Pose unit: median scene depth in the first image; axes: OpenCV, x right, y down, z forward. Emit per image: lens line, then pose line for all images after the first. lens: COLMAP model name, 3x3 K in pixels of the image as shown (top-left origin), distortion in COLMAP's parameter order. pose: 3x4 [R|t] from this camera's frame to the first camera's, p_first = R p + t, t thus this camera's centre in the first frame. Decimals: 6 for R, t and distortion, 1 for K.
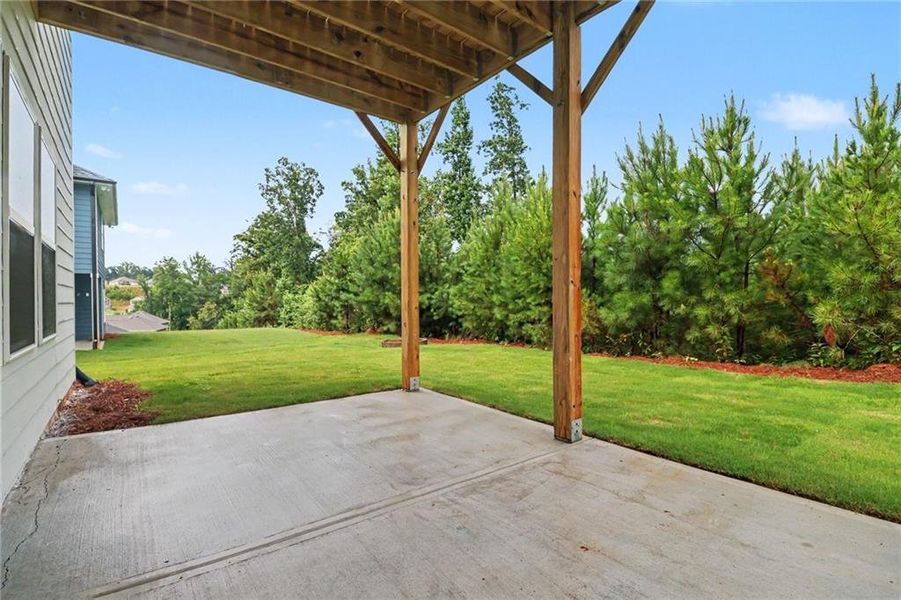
lens RADIAL K [[419.4, 0, 450.4], [0, 419.4, 301.5], [0, 0, 1]] dist [0.000958, -0.000150]
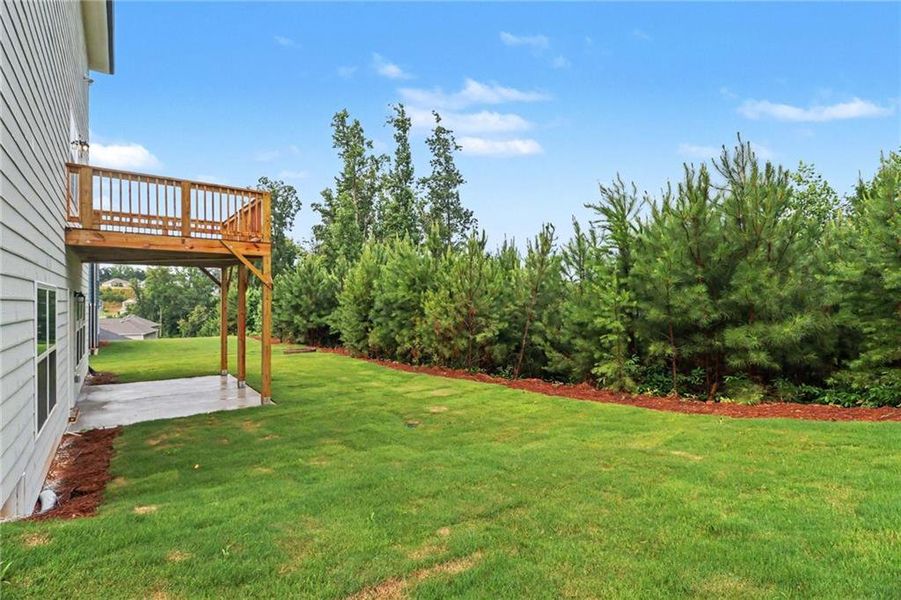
lens RADIAL K [[419.4, 0, 450.1], [0, 419.4, 301.5], [0, 0, 1]] dist [0.000958, -0.000150]
pose [[0.999936, 0.005241, 0.010024, 0.101638], [-0.005190, 0.999974, -0.005088, -0.018399], [-0.010051, 0.005035, 0.999937, -0.125545]]
